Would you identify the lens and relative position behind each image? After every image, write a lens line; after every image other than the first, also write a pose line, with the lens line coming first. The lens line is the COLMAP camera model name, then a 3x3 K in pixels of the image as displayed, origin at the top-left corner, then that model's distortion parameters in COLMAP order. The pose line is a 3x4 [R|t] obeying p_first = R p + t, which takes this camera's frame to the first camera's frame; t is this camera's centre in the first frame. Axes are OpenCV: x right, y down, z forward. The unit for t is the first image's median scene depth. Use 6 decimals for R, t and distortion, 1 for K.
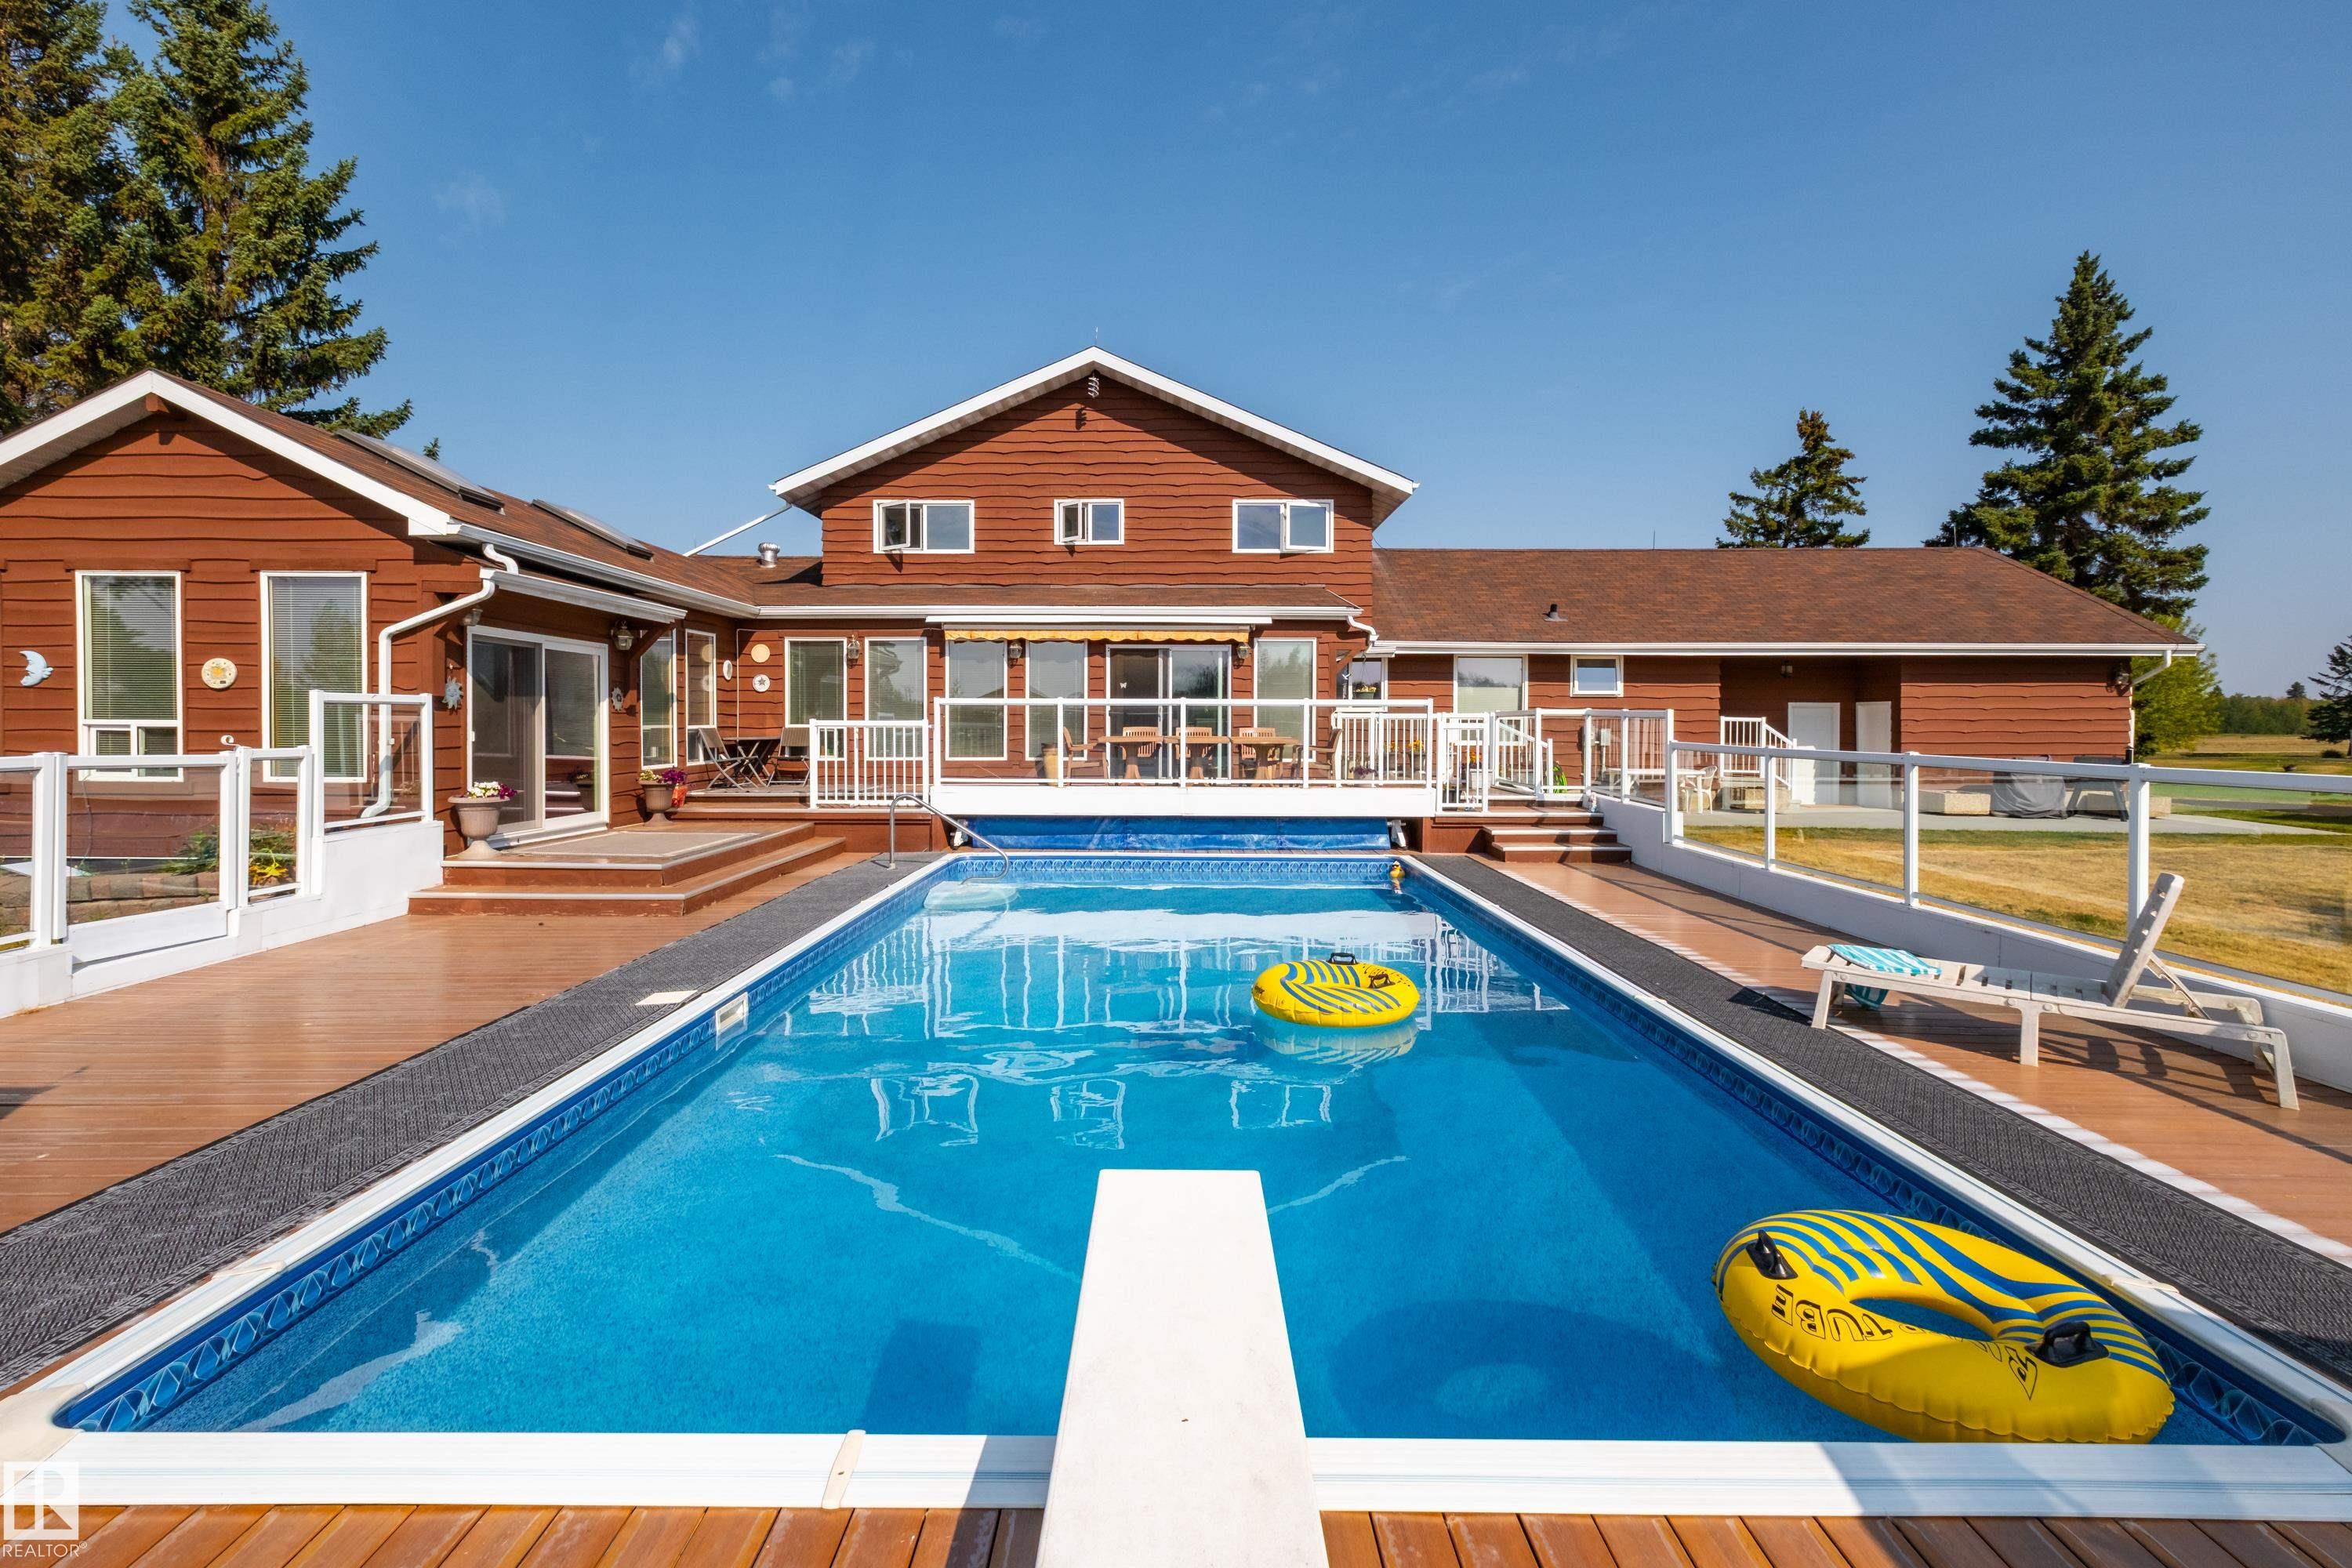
lens RADIAL K [[1028.7, 0, 1197.6], [0, 1028.7, 731.2], [0, 0, 1]] dist [0.003914, -0.002321]
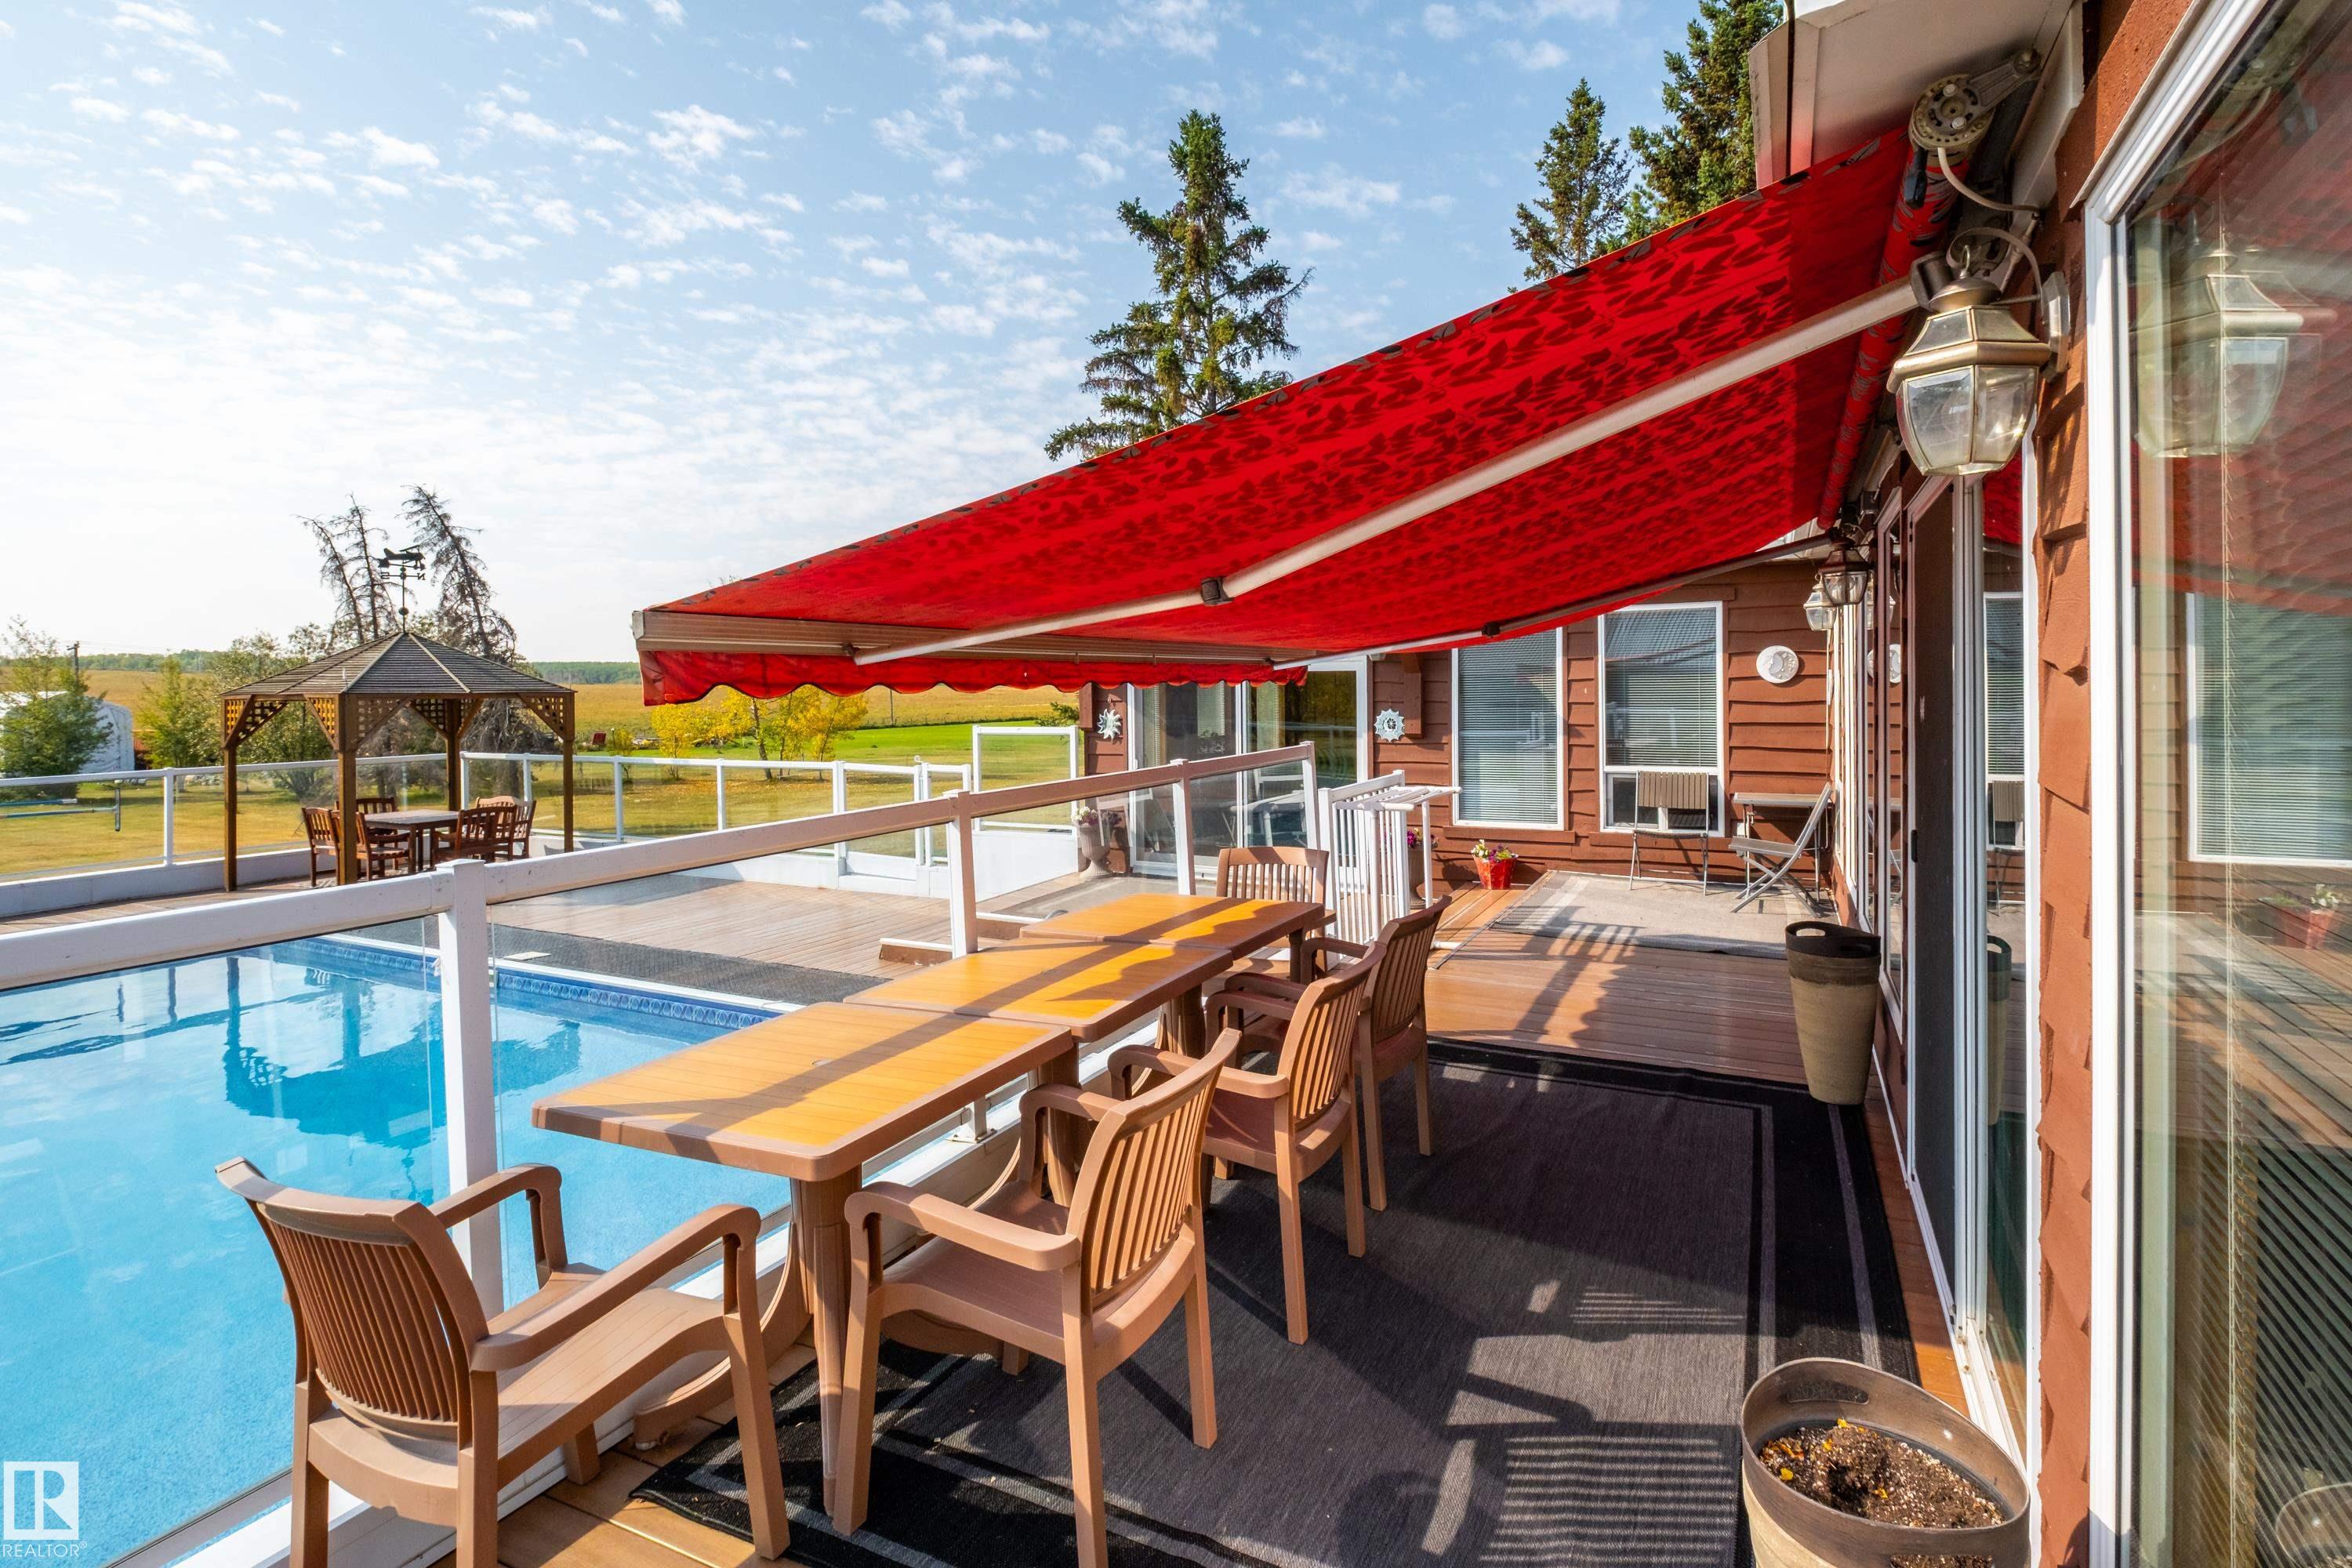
lens RADIAL K [[1114.8, 0, 1216.3], [0, 1114.8, 685.5], [0, 0, 1]] dist [0.003647, -0.002935]
pose [[-0.453234, 0.006220, -0.891370, 0.196215], [0.000545, 0.999977, 0.006700, -0.059066], [0.891392, 0.002551, -0.453227, 1.122696]]
